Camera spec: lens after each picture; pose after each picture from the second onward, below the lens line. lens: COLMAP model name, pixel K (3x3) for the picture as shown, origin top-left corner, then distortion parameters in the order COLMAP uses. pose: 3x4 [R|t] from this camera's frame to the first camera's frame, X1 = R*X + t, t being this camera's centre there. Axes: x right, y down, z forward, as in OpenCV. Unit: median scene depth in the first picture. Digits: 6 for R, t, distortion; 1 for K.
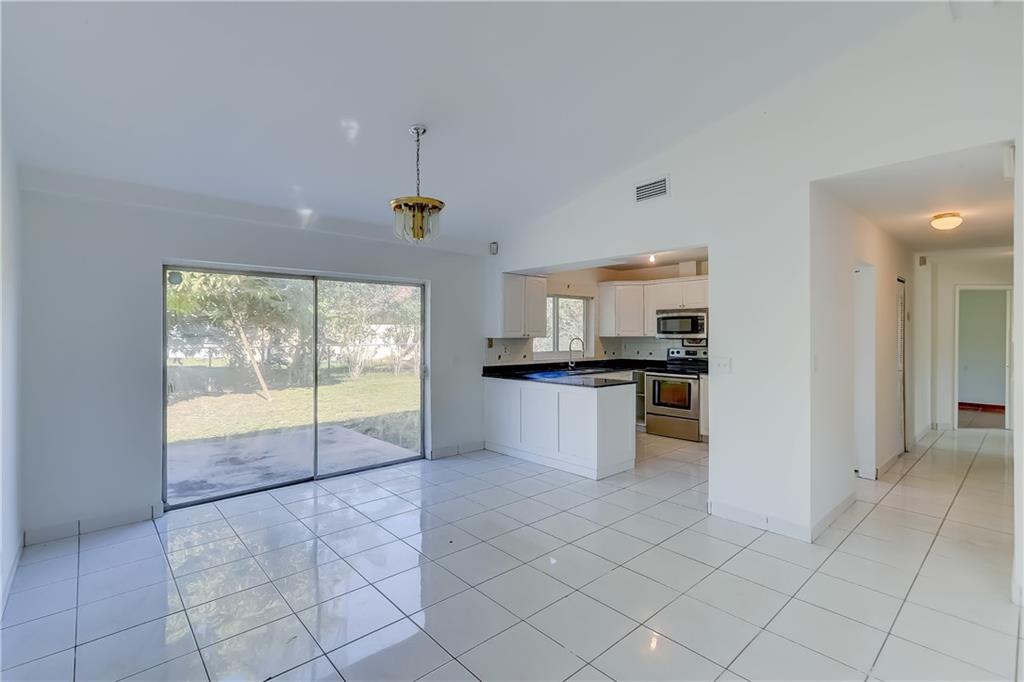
lens RADIAL K [[470.8, 0, 508.3], [0, 470.8, 336.0], [0, 0, 1]] dist [-0.013386, 0.000122]
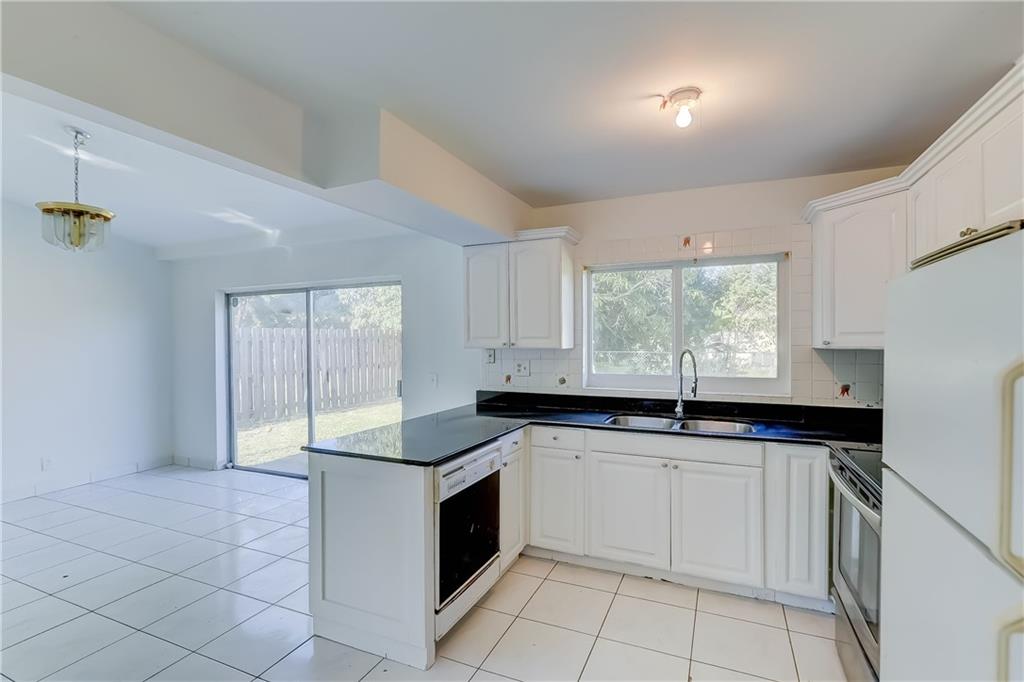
lens RADIAL K [[470.8, 0, 511.2], [0, 470.8, 345.2], [0, 0, 1]] dist [-0.013386, 0.000122]
pose [[0.403151, 0.003377, -0.915127, 0.580183], [-0.002635, 0.999993, 0.002530, -0.001472], [0.915130, 0.001392, 0.403157, 0.772859]]
